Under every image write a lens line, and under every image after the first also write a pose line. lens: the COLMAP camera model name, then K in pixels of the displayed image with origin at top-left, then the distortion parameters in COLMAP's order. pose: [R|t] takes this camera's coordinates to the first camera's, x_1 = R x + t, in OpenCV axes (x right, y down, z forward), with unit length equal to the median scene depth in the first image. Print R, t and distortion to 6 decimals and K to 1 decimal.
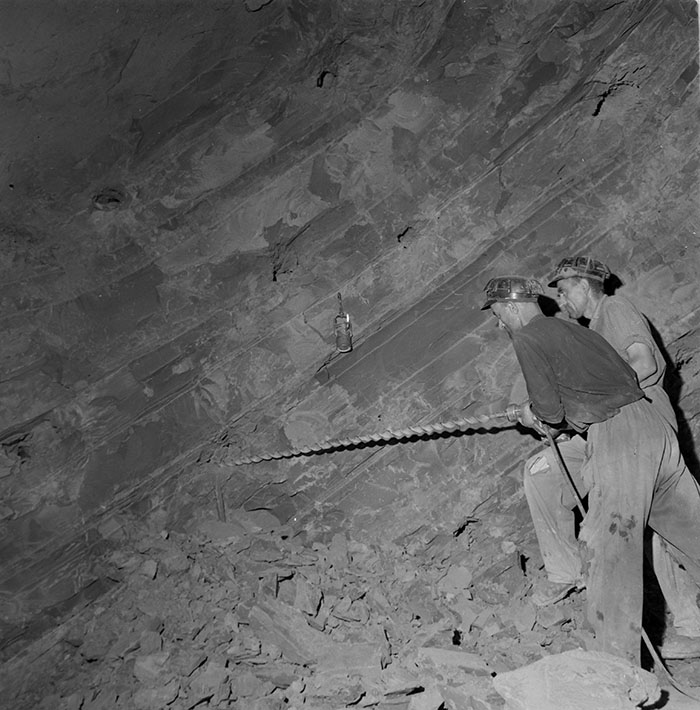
lens RADIAL K [[1011.3, 0, 371.3], [0, 1011.3, 354.6], [0, 0, 1]] dist [0.052397, 0.131787]
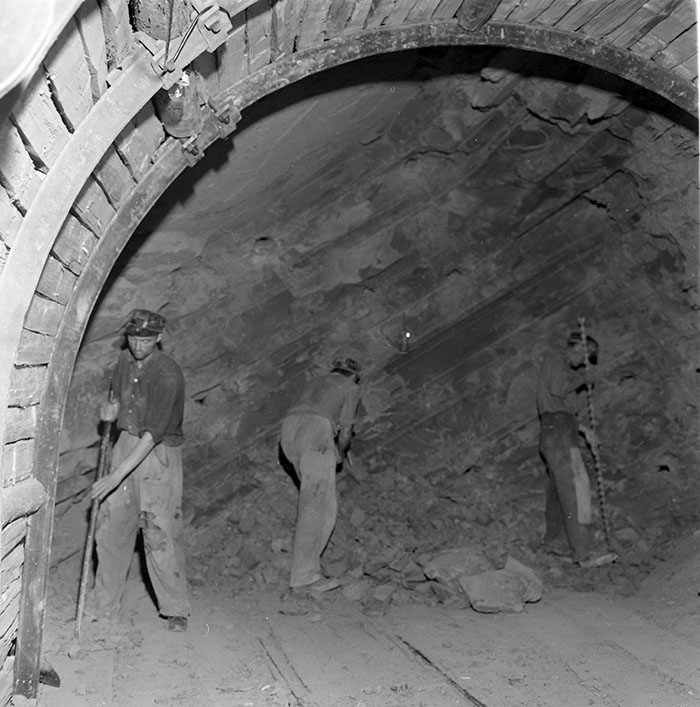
lens RADIAL K [[1007.0, 0, 371.2], [0, 1007.0, 353.1], [0, 0, 1]] dist [0.052397, 0.131787]
pose [[0.993698, 0.095710, -0.058338, 0.013491], [-0.084735, 0.982141, 0.167983, -0.261673], [0.073373, -0.161981, 0.984062, -0.533484]]
